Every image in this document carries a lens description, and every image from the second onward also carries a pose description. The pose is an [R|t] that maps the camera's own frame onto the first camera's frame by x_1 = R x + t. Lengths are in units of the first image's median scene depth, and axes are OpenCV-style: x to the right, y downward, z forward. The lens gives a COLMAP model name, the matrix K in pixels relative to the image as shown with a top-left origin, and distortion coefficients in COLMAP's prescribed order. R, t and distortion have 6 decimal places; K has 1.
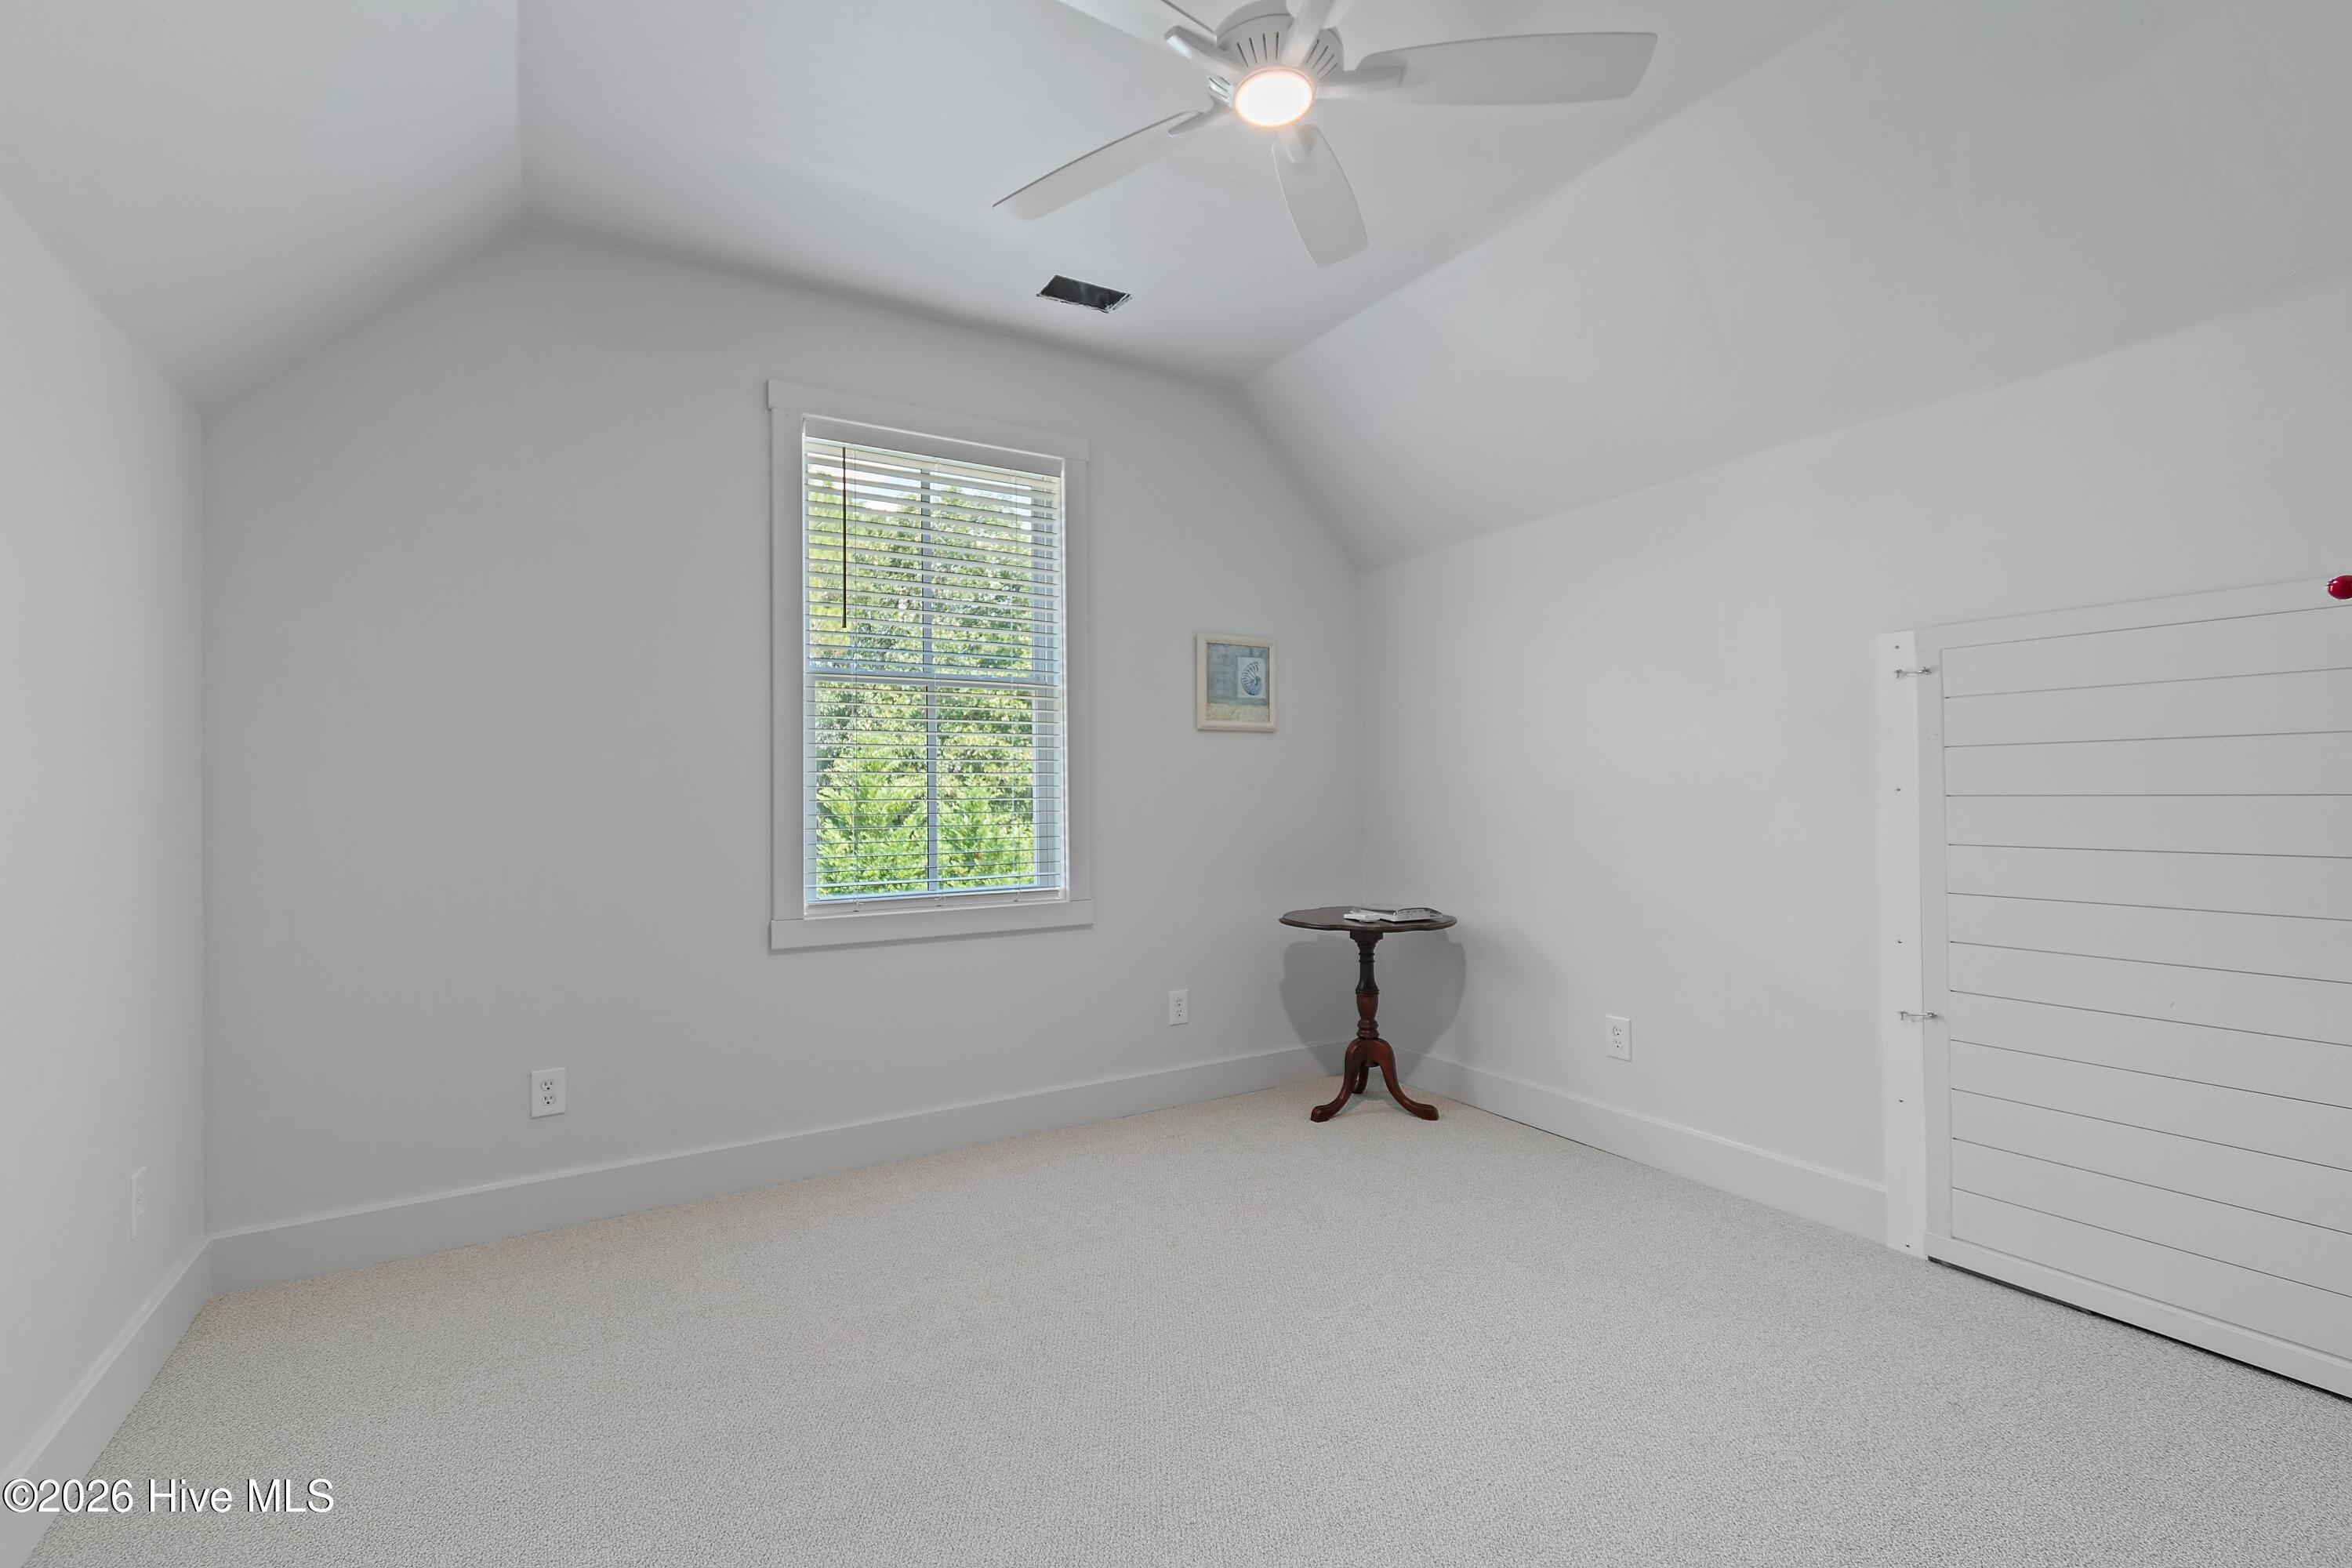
lens RADIAL K [[1033.3, 0, 1181.7], [0, 1033.3, 780.8], [0, 0, 1]] dist [0.001067, -0.001132]
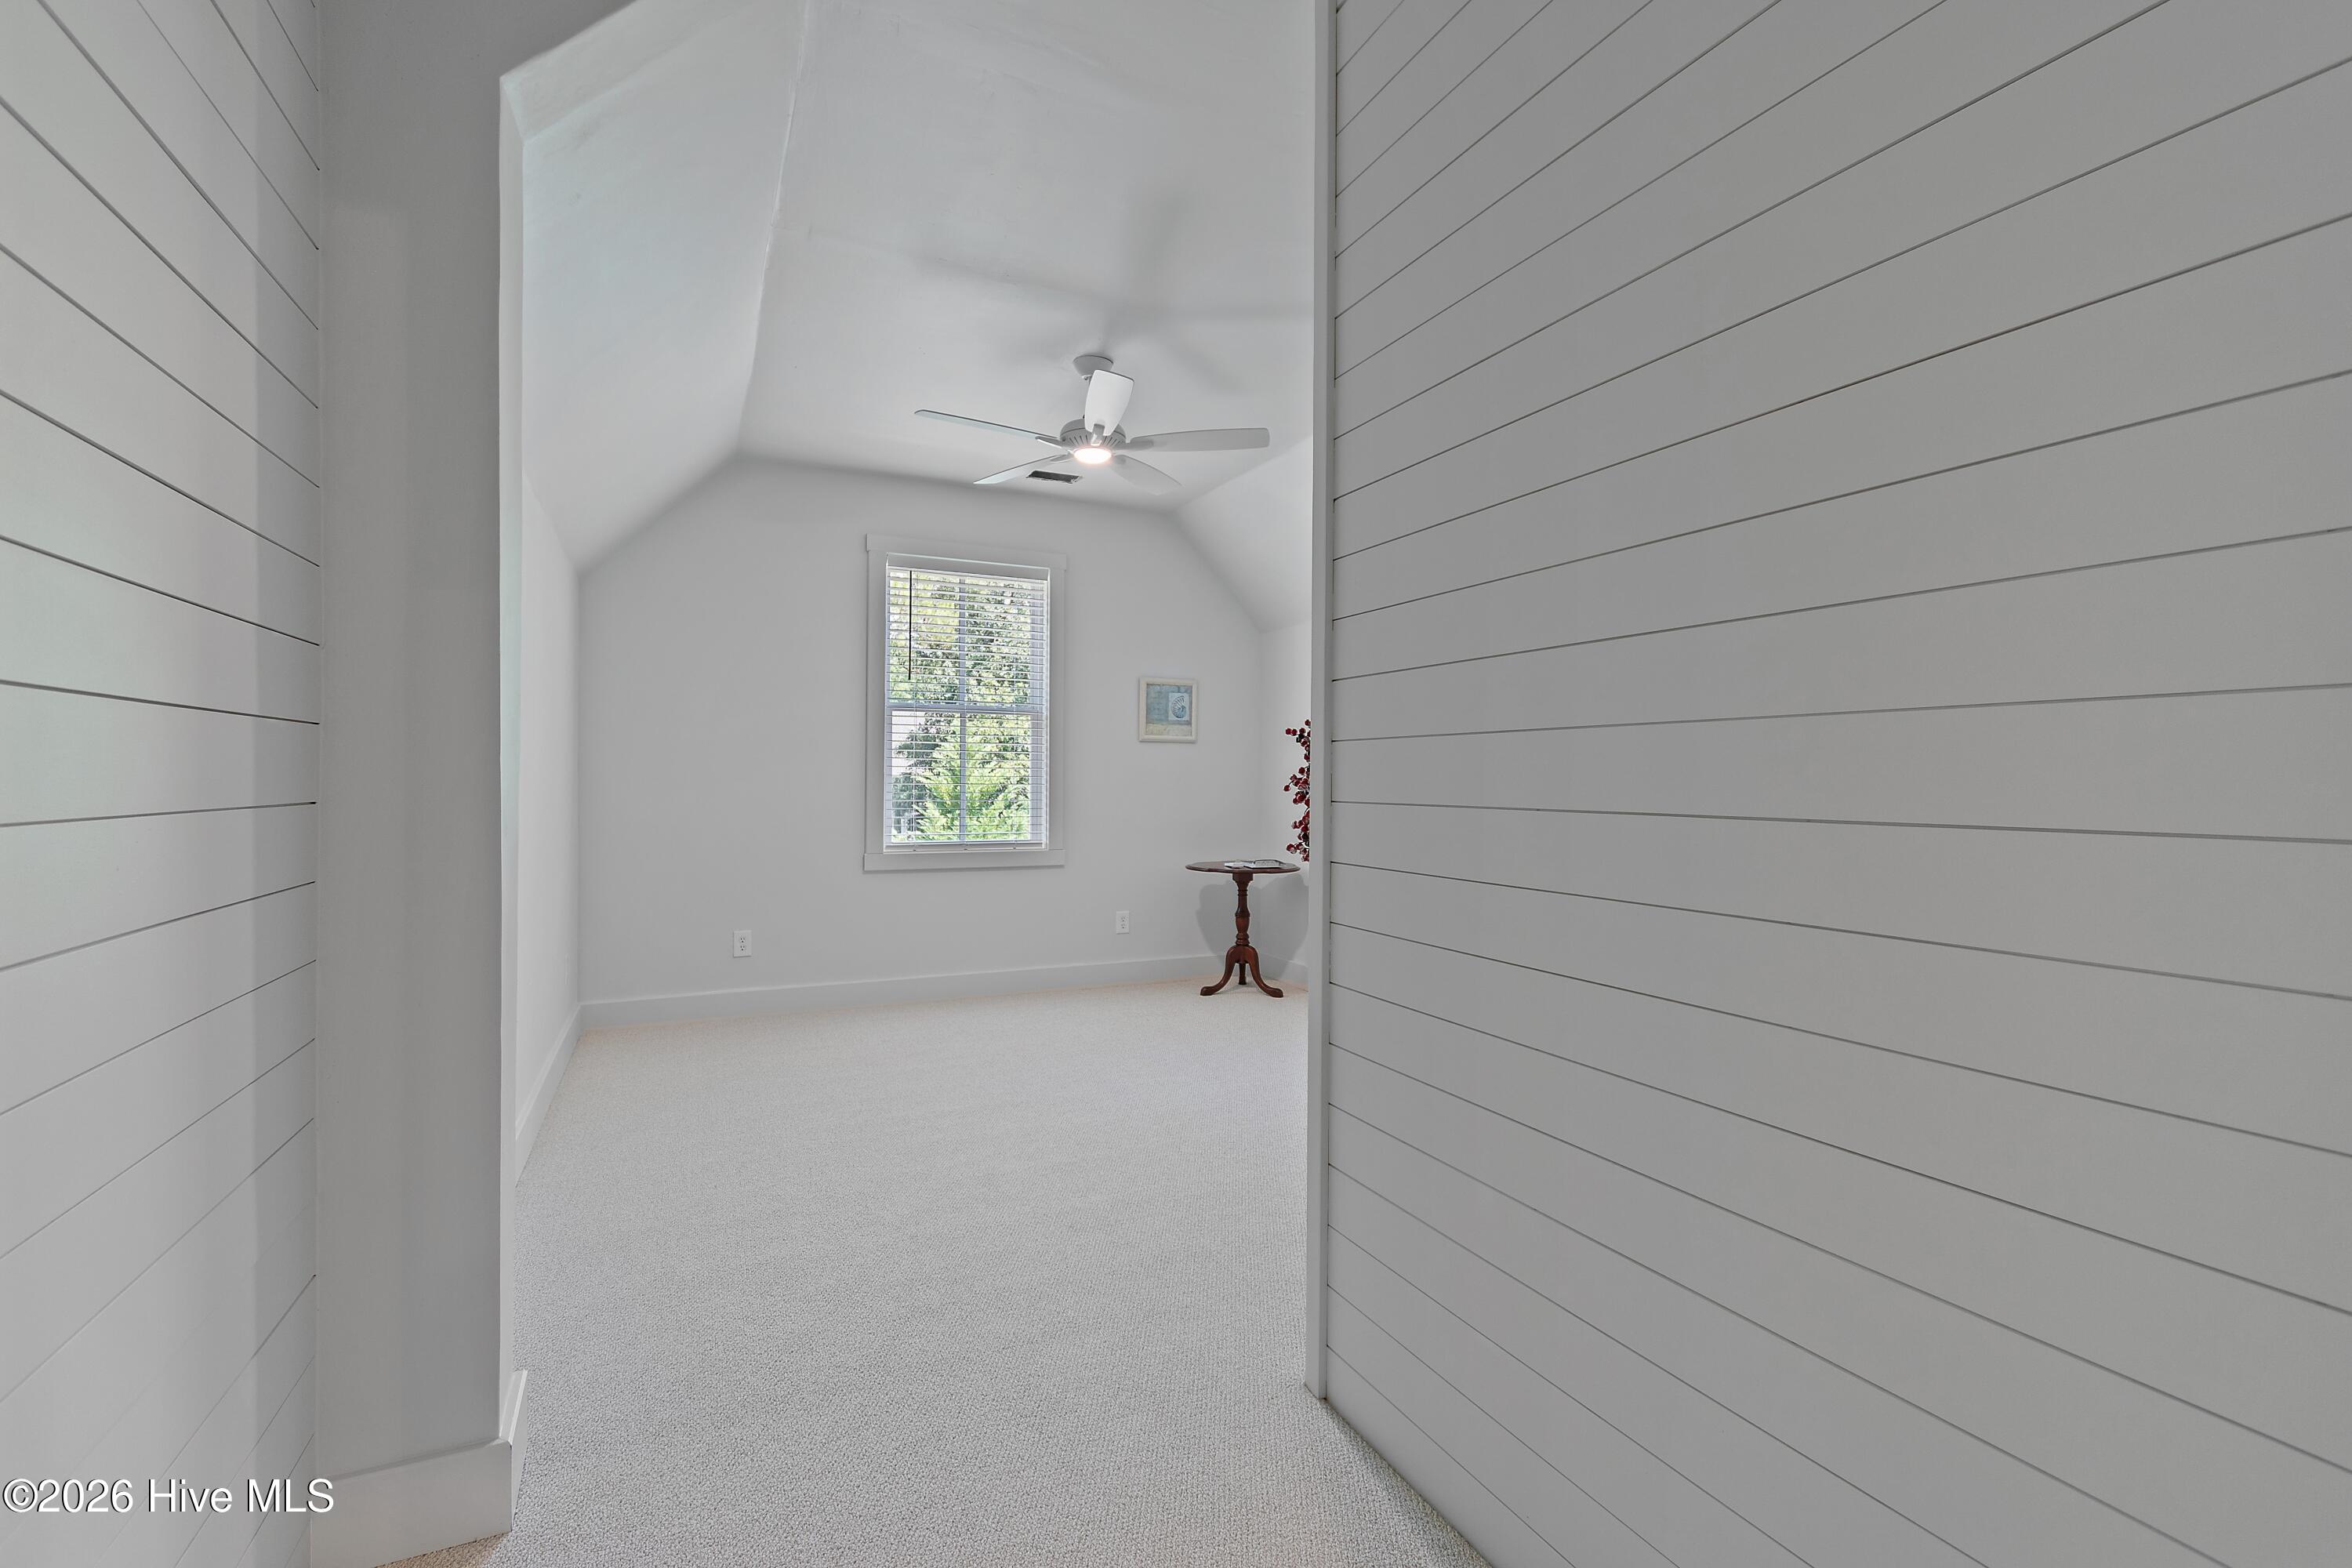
lens RADIAL K [[1033.3, 0, 1181.7], [0, 1033.3, 780.8], [0, 0, 1]] dist [0.001067, -0.001132]
pose [[0.994937, 0.017331, -0.098991, 0.237296], [-0.015993, 0.999770, 0.014294, -0.014465], [0.099216, -0.012638, 0.994986, -0.525765]]
